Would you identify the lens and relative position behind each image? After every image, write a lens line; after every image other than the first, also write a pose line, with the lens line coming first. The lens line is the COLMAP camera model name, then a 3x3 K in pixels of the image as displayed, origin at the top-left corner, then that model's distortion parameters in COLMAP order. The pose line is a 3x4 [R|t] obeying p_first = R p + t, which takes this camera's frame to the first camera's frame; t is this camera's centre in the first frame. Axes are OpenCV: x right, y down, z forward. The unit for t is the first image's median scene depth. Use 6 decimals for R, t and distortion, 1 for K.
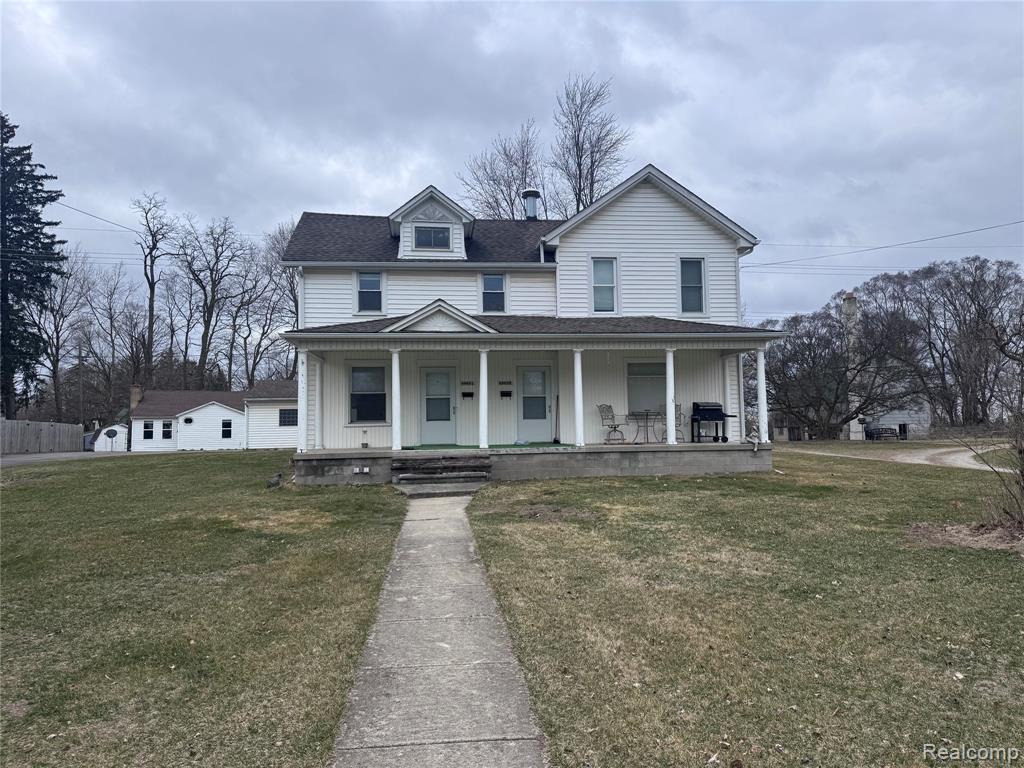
lens RADIAL K [[726.8, 0, 512.0], [0, 726.8, 384.0], [0, 0, 1]] dist [0.167240, -0.302293]
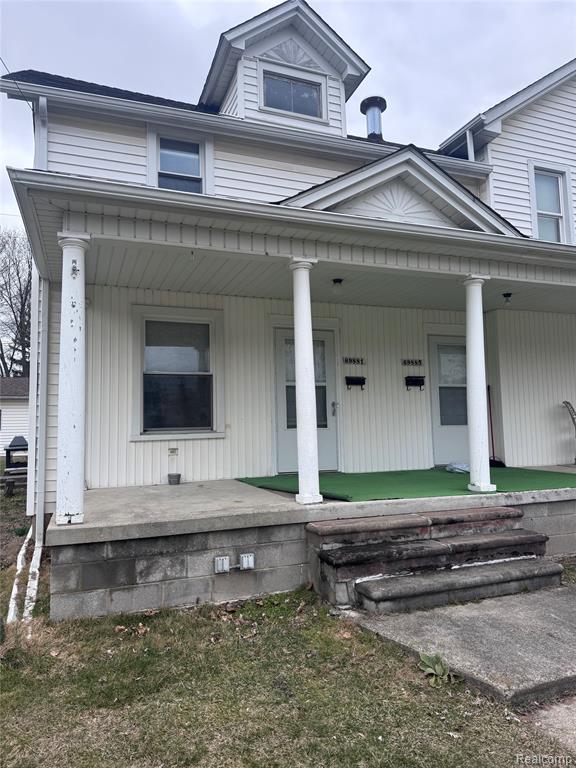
lens RADIAL K [[535.0, 0, 284.6], [0, 535.0, 383.9], [0, 0, 1]] dist [0.059740, -0.049071]
pose [[0.970581, 0.016628, 0.240200, -0.211362], [-0.011781, 0.999697, -0.021603, 0.026422], [-0.240486, 0.018138, 0.970483, 0.614544]]
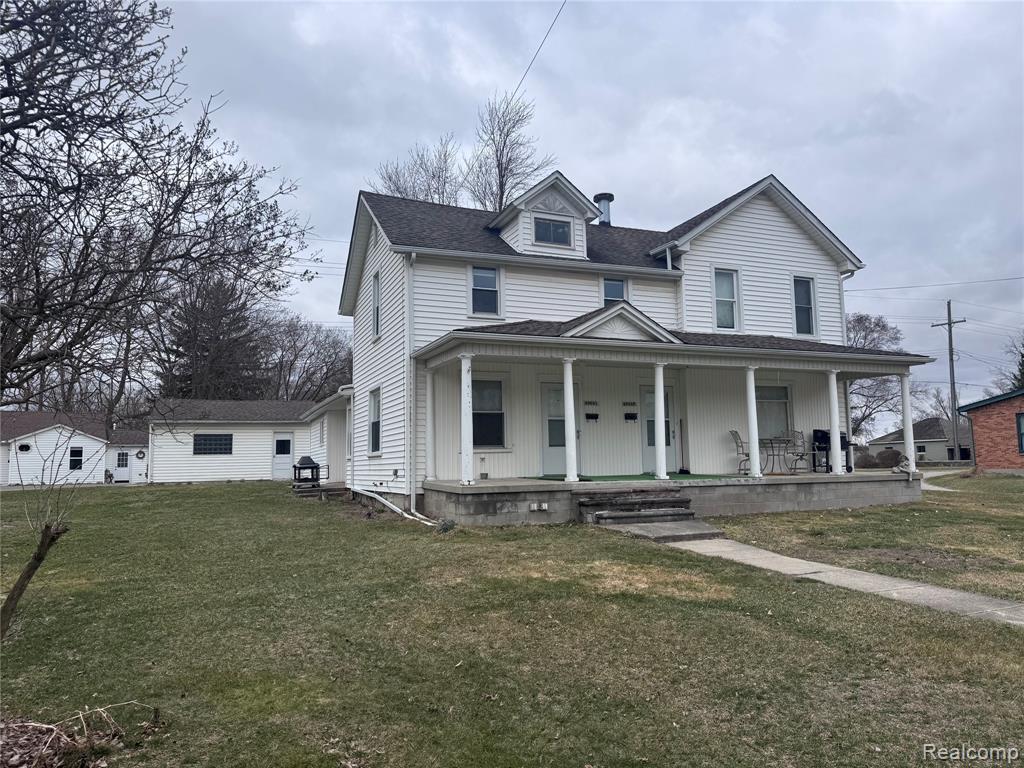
lens RADIAL K [[726.8, 0, 512.0], [0, 726.8, 384.0], [0, 0, 1]] dist [0.167240, -0.302293]
pose [[0.959100, 0.031280, 0.281335, -0.392926], [-0.019193, 0.998775, -0.045615, 0.017529], [-0.282417, 0.038350, 0.958525, 0.202737]]
